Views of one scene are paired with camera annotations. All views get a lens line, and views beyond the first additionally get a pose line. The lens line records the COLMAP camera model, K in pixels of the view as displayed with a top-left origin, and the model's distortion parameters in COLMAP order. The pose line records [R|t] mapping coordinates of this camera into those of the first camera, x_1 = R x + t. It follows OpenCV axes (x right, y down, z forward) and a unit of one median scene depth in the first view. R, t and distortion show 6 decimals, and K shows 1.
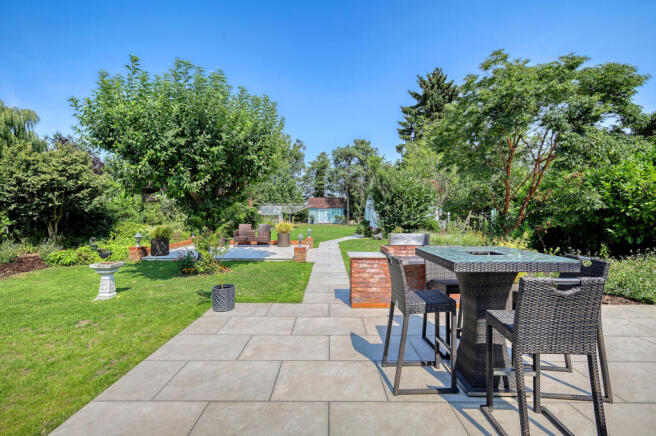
lens RADIAL K [[282.8, 0, 328.6], [0, 282.8, 217.9], [0, 0, 1]] dist [0.001262, 0.000267]
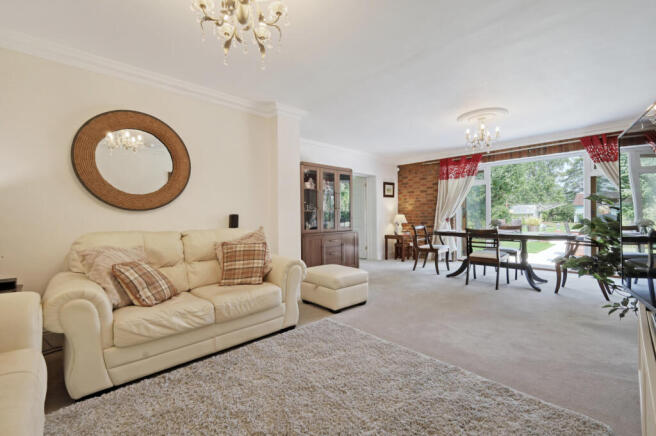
lens RADIAL K [[282.8, 0, 328.6], [0, 282.8, 217.9], [0, 0, 1]] dist [0.001262, 0.000267]
pose [[0.689259, -0.003825, -0.724505, 0.108780], [0.002004, 0.999992, -0.003373, 0.013460], [0.724512, 0.000873, 0.689262, -0.463937]]
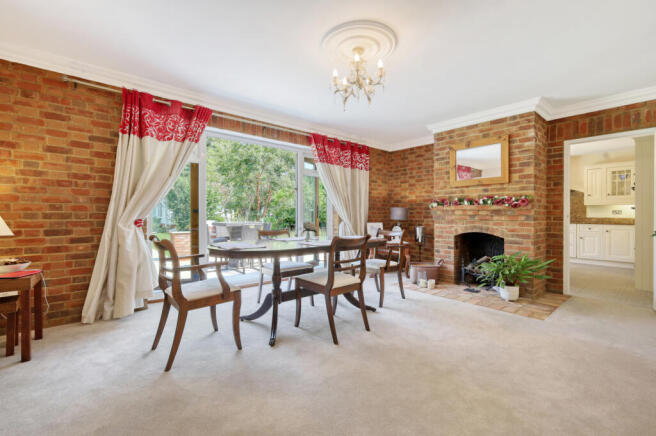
lens RADIAL K [[282.8, 0, 328.6], [0, 282.8, 217.9], [0, 0, 1]] dist [0.001262, 0.000267]
pose [[0.757537, -0.007160, 0.652753, -0.095327], [0.006261, 0.999974, 0.003703, 0.011980], [-0.652762, 0.001281, 0.757562, -0.289090]]
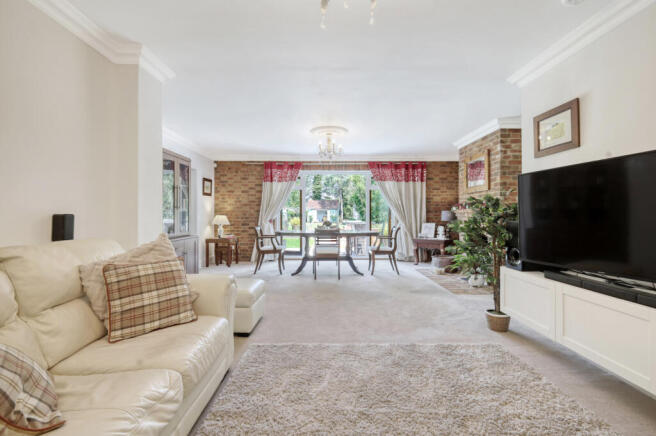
lens RADIAL K [[291.0, 0, 329.2], [0, 291.0, 215.6], [0, 0, 1]] dist [0.001100, -0.000041]
pose [[0.999931, -0.002858, 0.011394, 0.013695], [0.002986, 0.999933, -0.011205, 0.012199], [-0.011361, 0.011238, 0.999872, -0.492447]]
